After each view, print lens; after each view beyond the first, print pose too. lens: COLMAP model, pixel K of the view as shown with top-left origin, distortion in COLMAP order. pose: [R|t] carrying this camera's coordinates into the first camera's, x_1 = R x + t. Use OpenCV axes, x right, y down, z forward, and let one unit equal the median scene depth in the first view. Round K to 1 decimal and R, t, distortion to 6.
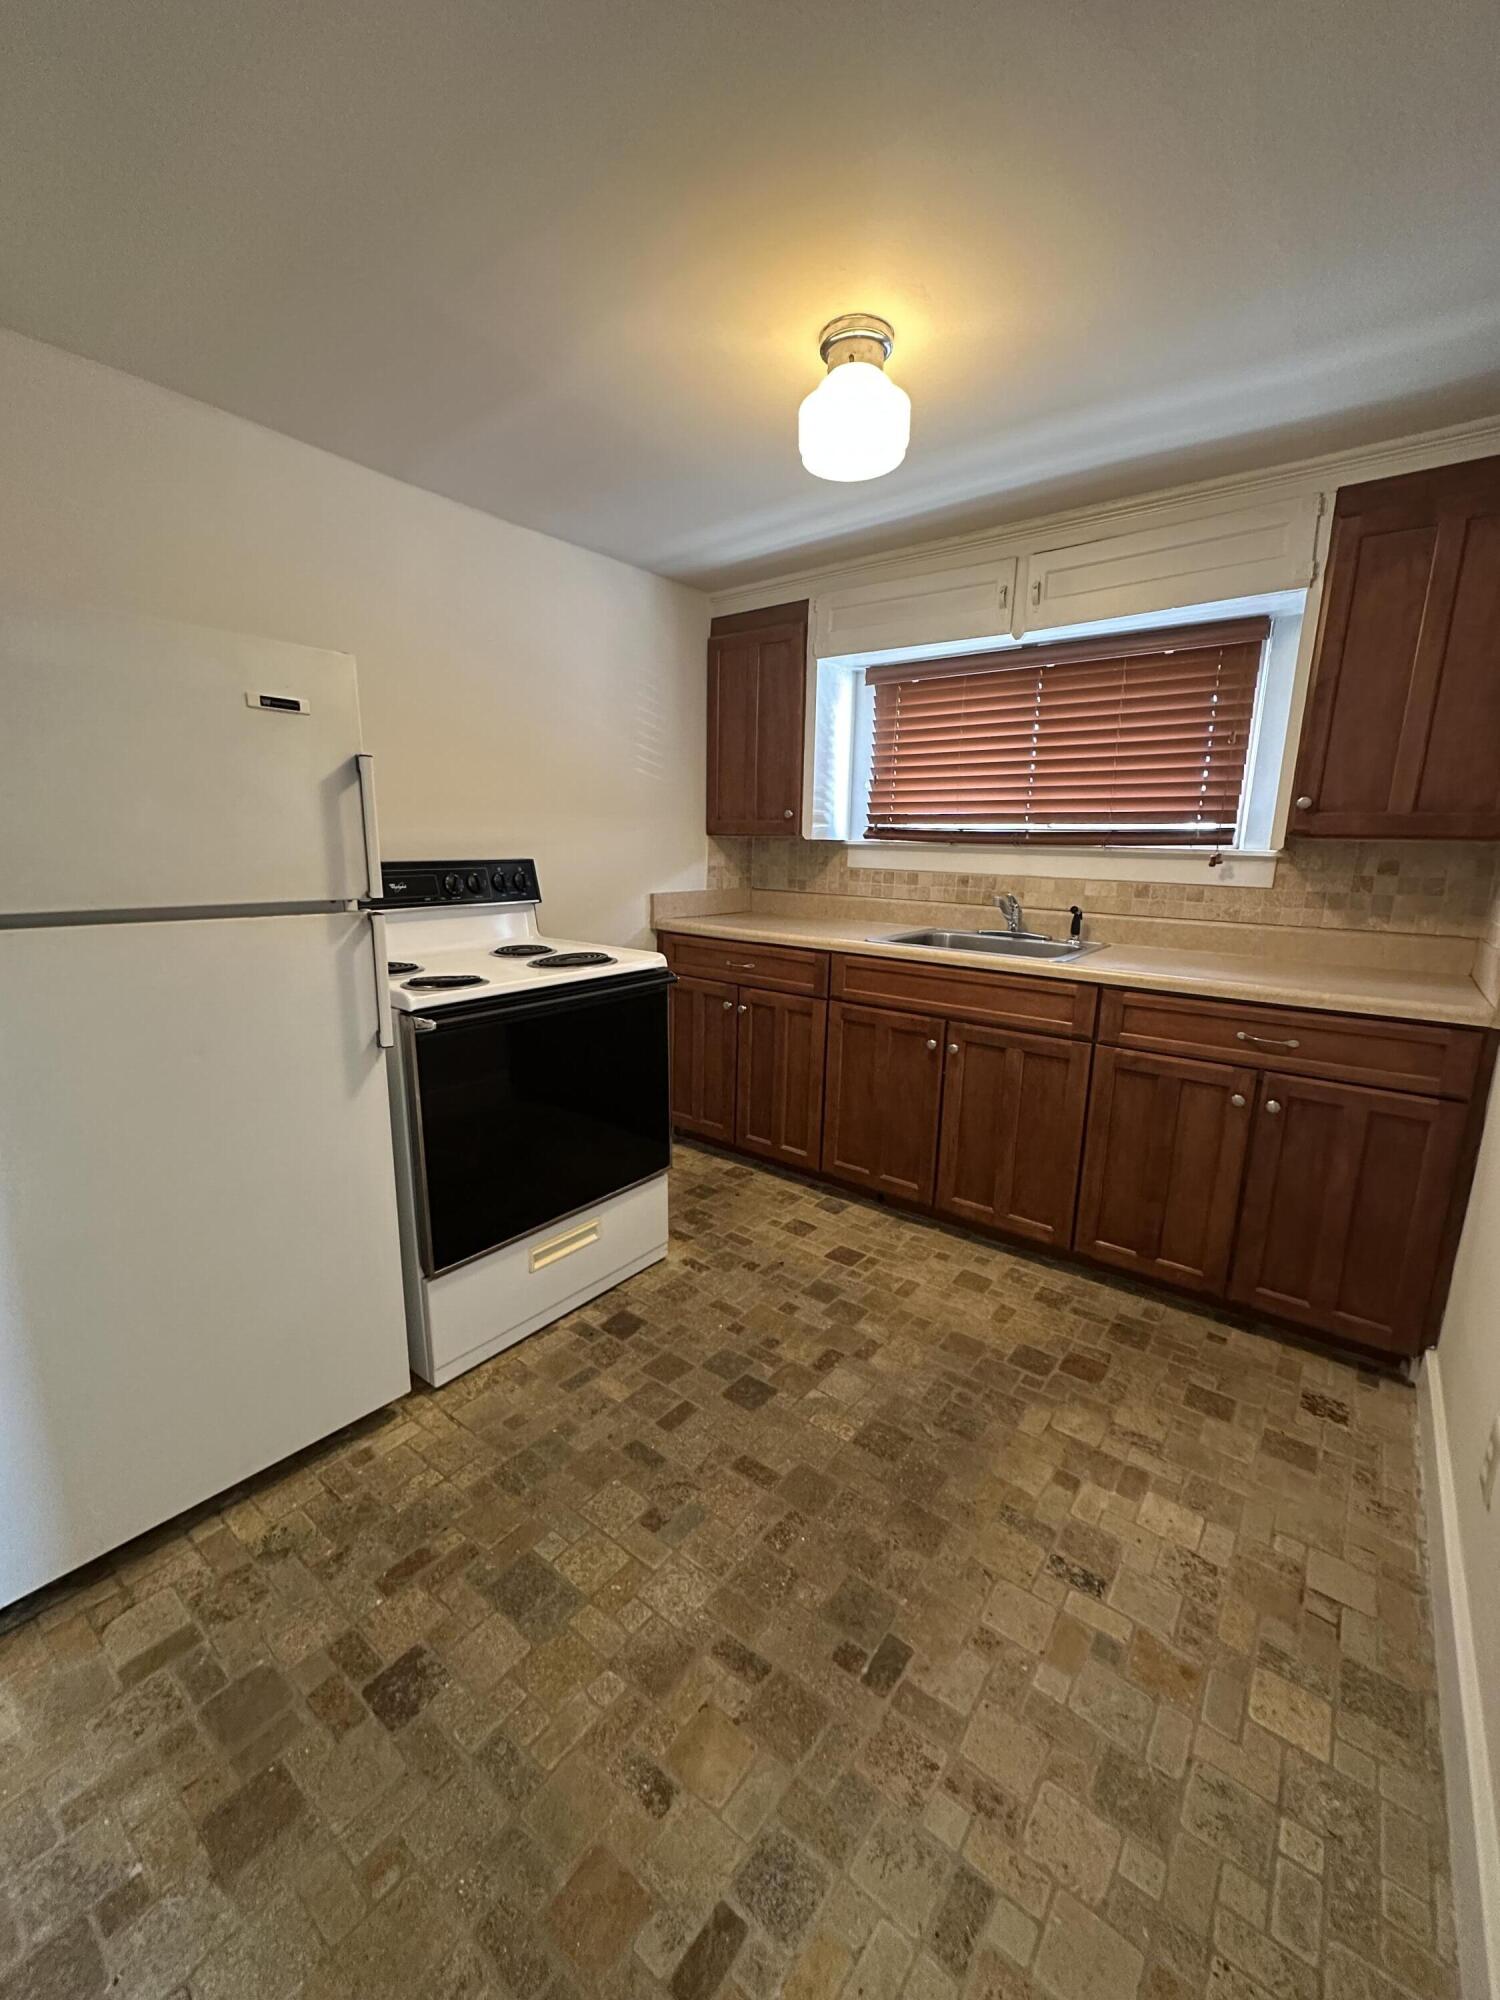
lens RADIAL K [[796.8, 0, 750.0], [0, 796.8, 1000.0], [0, 0, 1]] dist [0.000026, 0.000134]
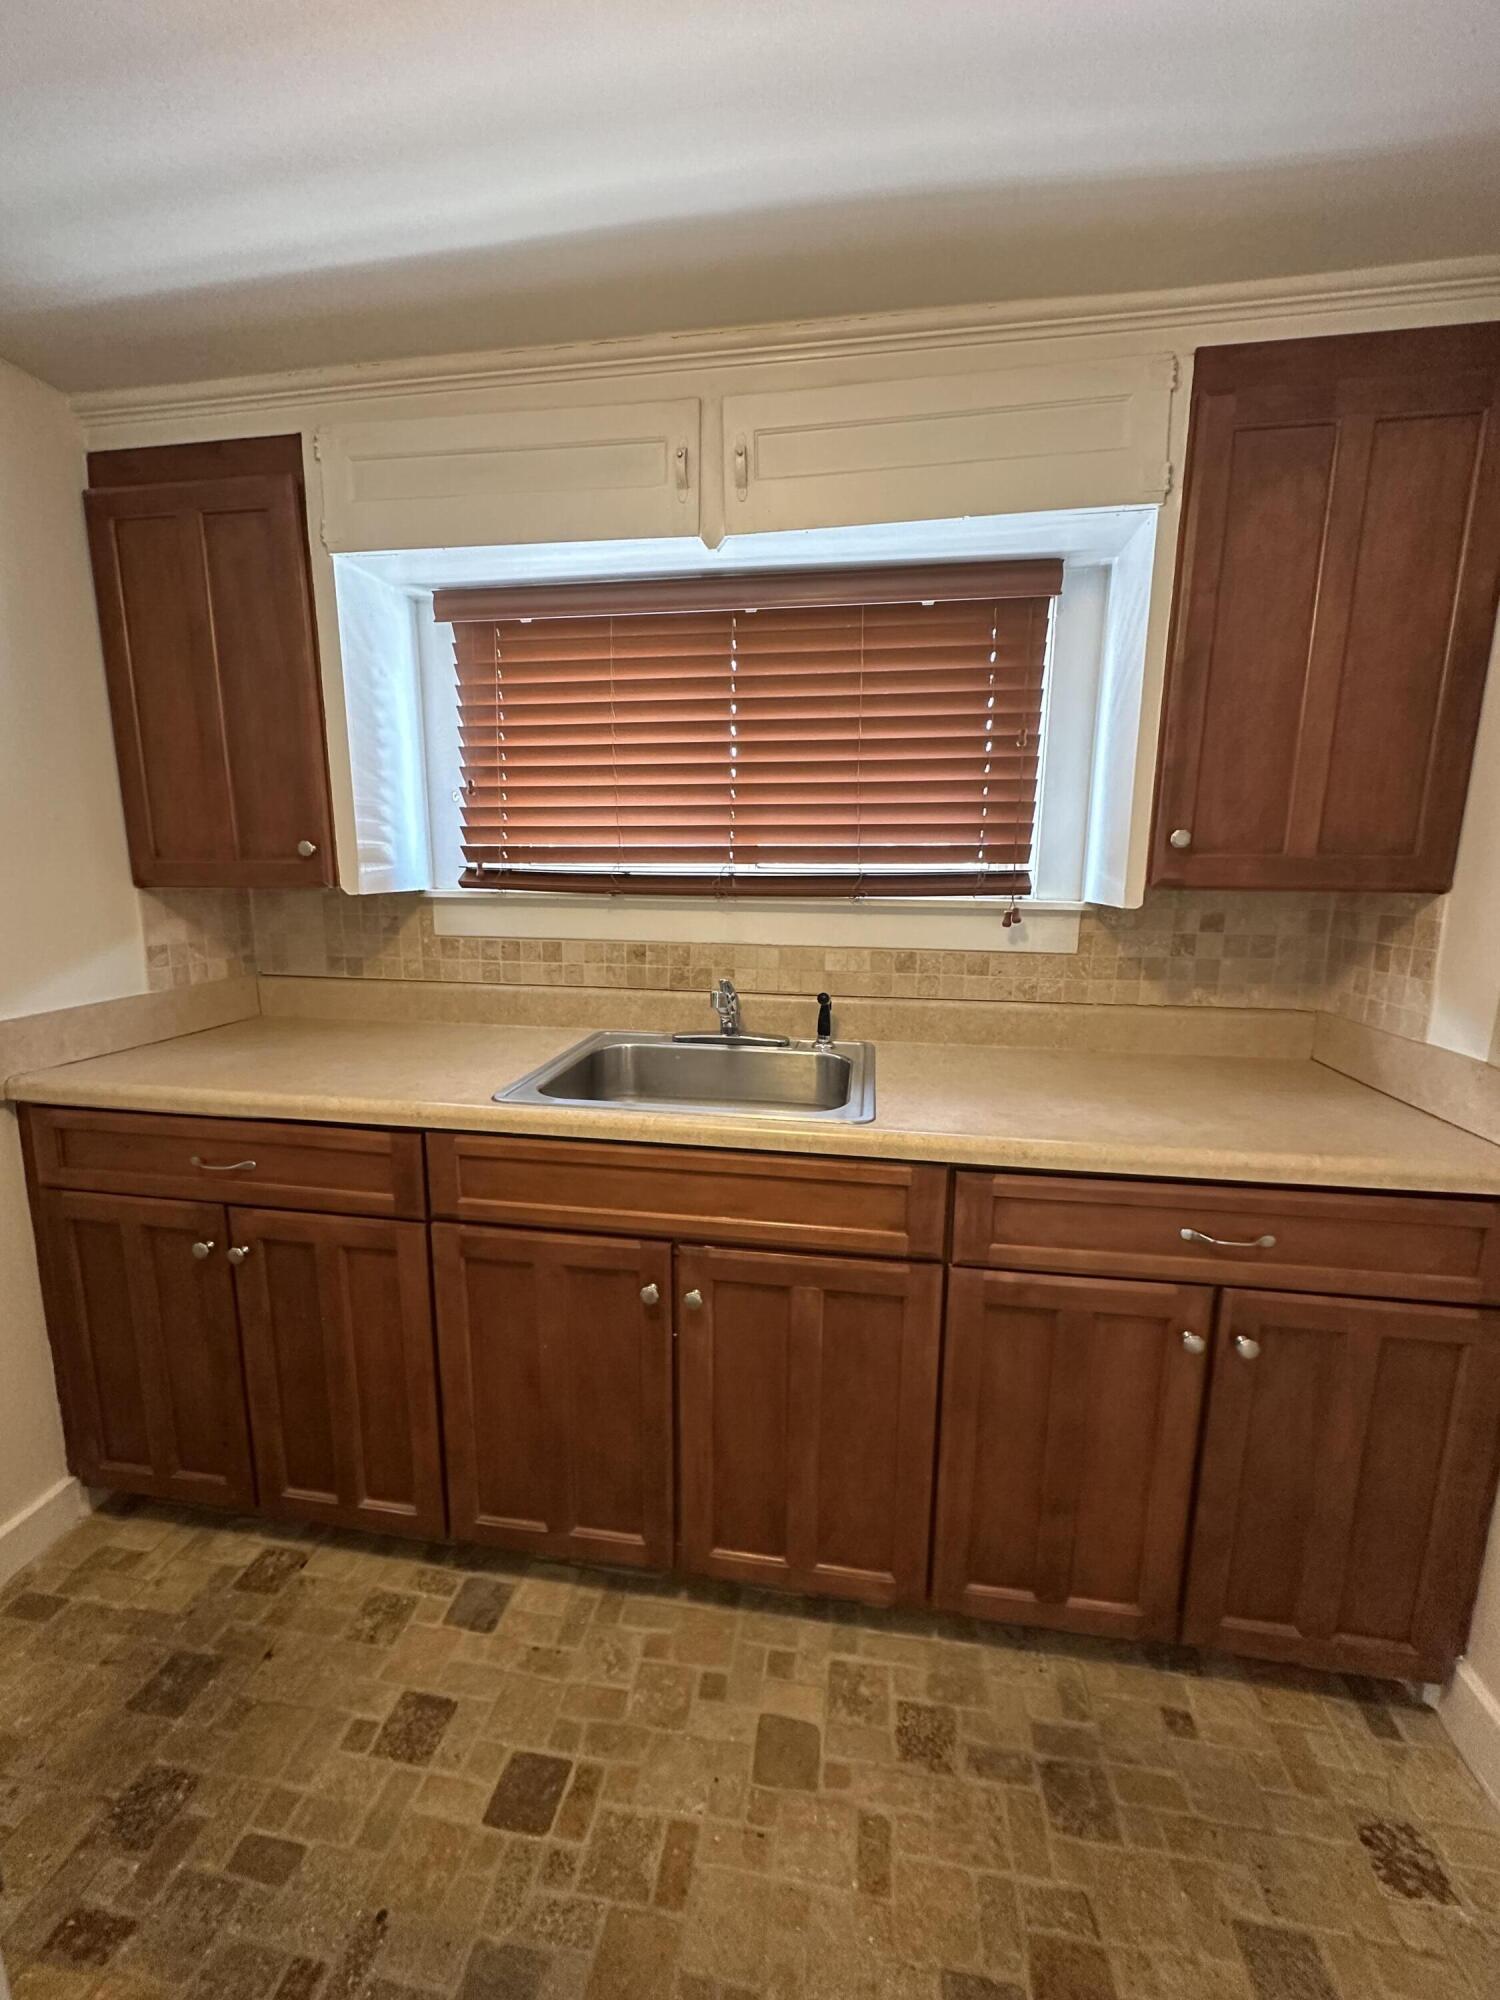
lens RADIAL K [[796.8, 0, 750.0], [0, 796.8, 1000.0], [0, 0, 1]] dist [0.000026, 0.000134]
pose [[0.875641, -0.098892, 0.472729, 0.054173], [0.106142, 0.994286, 0.011390, -0.127263], [-0.471154, 0.040203, 0.881134, 0.471544]]
